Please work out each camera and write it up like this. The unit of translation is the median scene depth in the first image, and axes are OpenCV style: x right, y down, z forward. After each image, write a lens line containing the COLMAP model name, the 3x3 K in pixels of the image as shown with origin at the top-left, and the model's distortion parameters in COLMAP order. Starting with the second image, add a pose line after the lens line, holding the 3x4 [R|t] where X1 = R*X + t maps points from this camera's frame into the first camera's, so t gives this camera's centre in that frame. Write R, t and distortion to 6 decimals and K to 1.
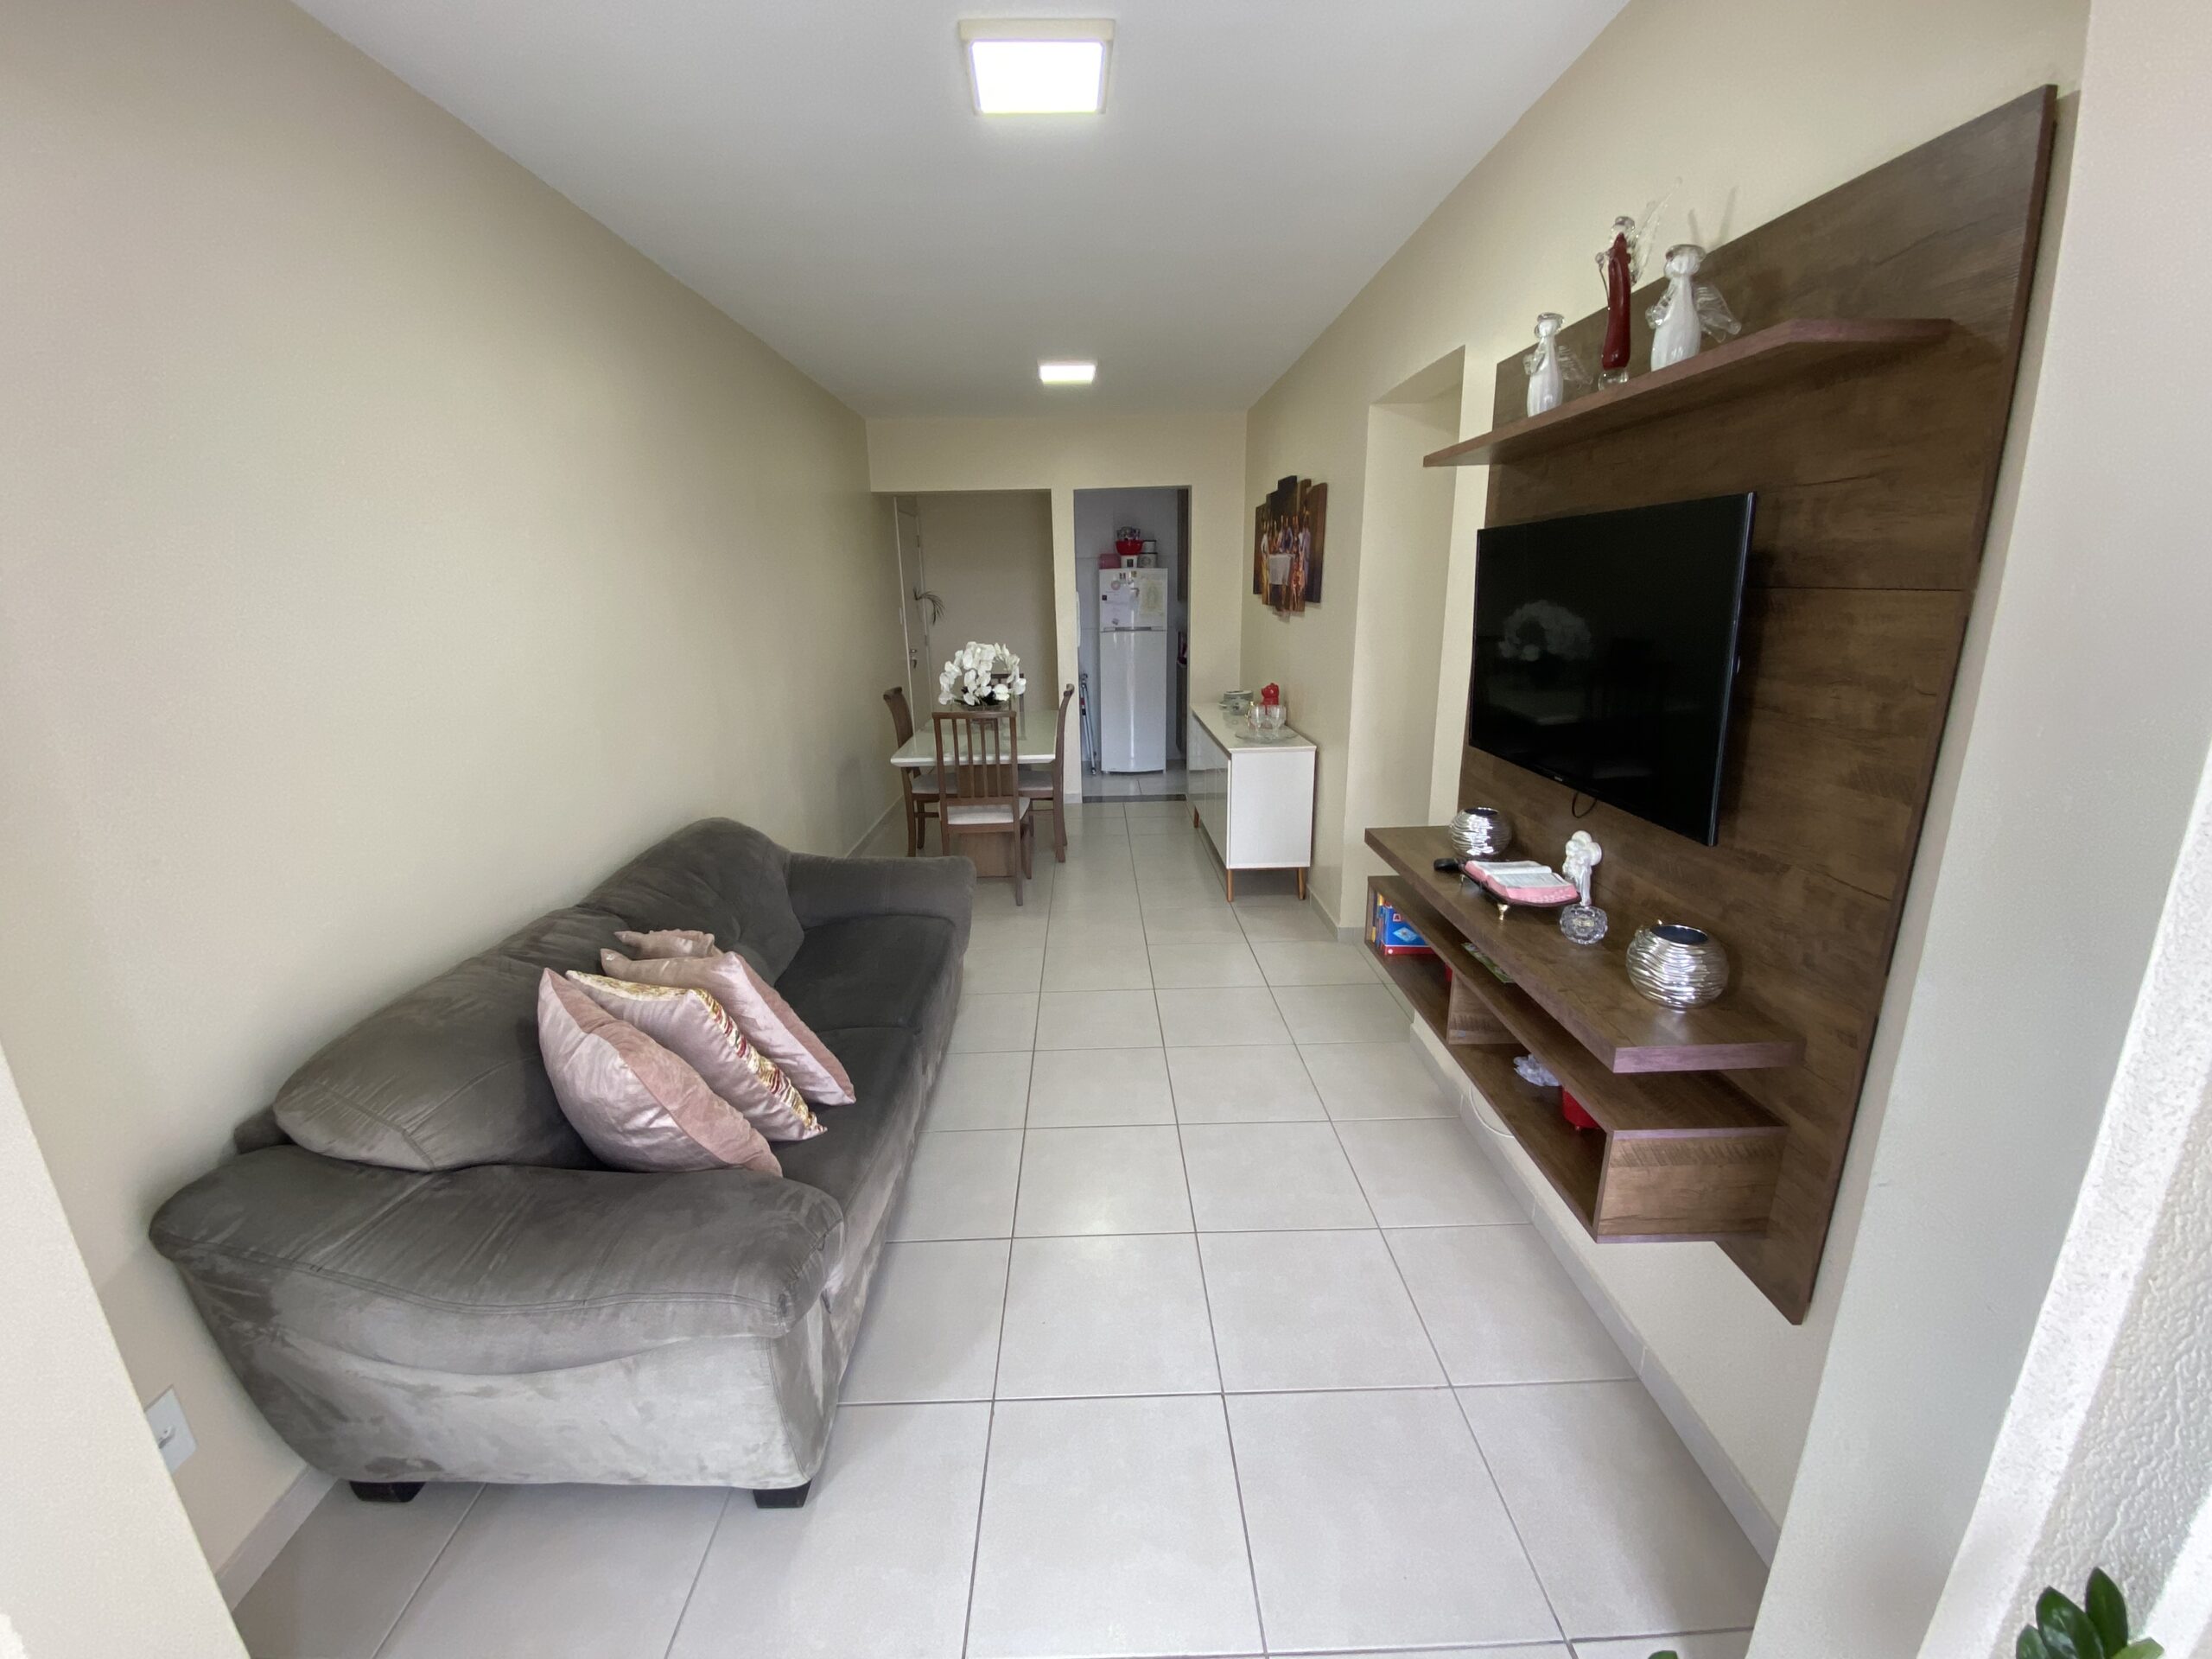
lens RADIAL K [[901.1, 0, 1106.0], [0, 901.1, 829.5], [0, 0, 1]] dist [0.027478, -0.023227]
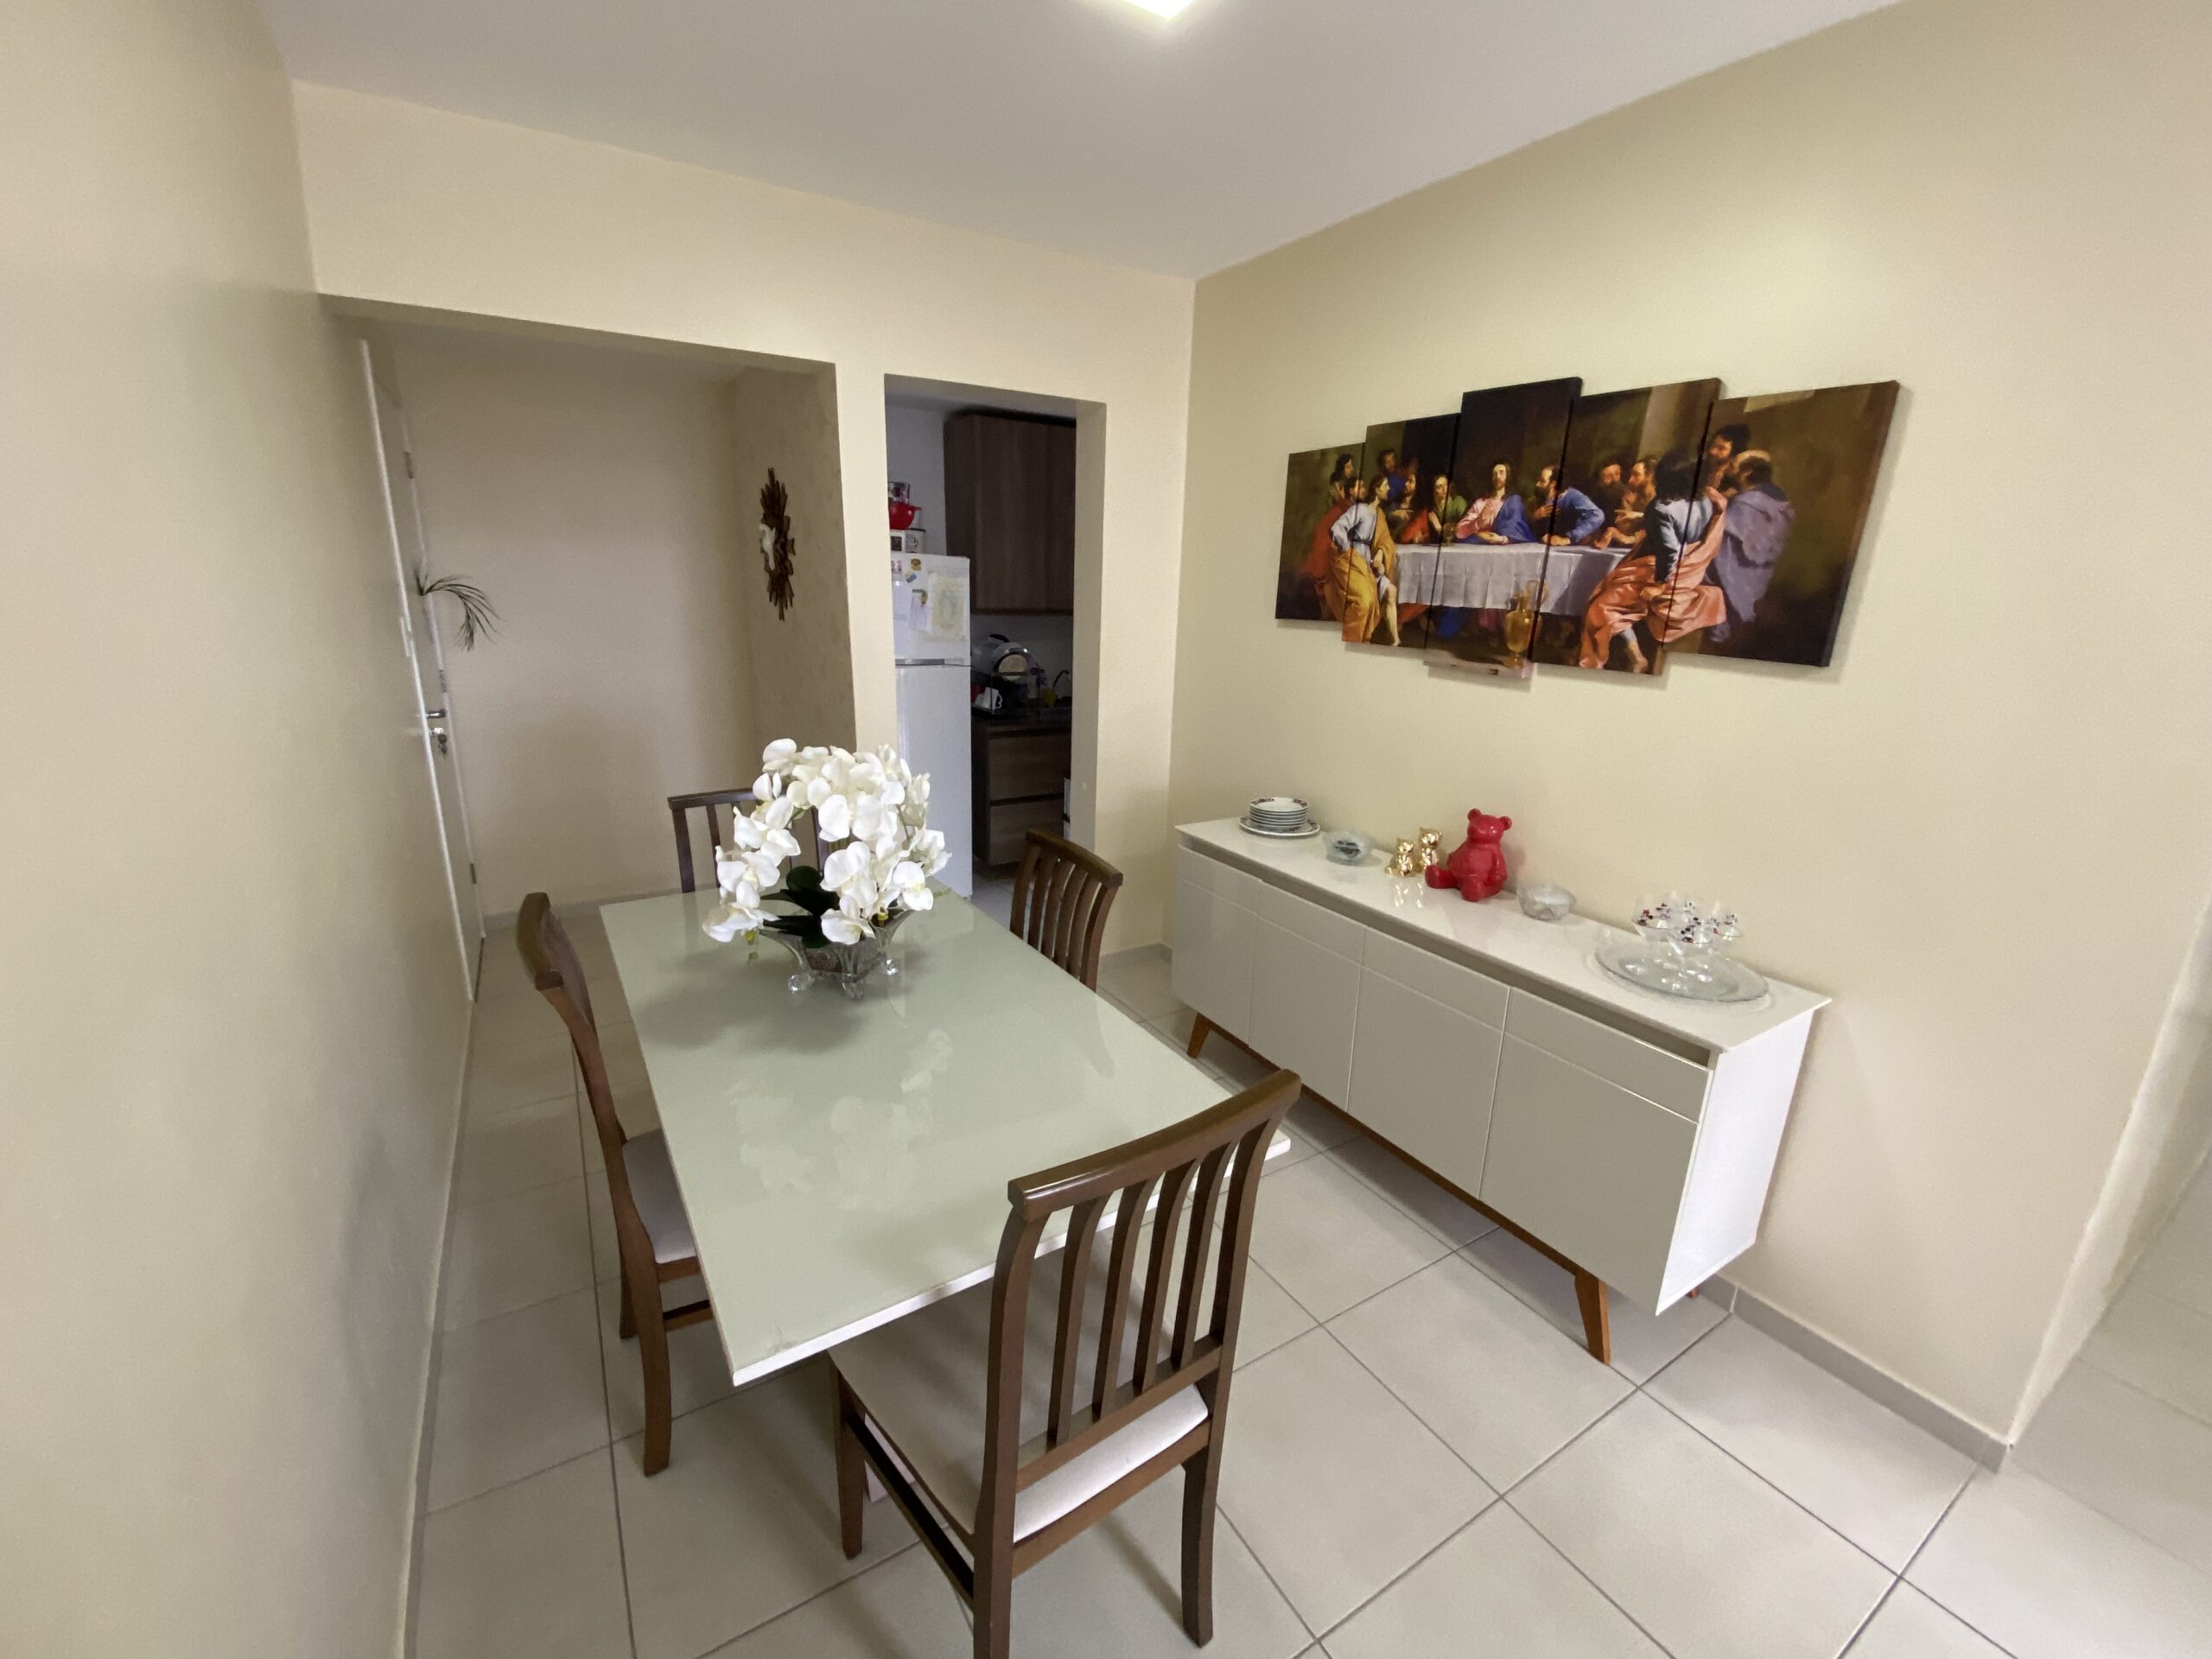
lens RADIAL K [[901.1, 0, 1106.0], [0, 901.1, 829.5], [0, 0, 1]] dist [0.027478, -0.023227]
pose [[0.853501, -0.094768, 0.512402, -0.206064], [0.093123, 0.995234, 0.028954, -0.158939], [-0.512704, 0.023004, 0.858257, 0.589706]]
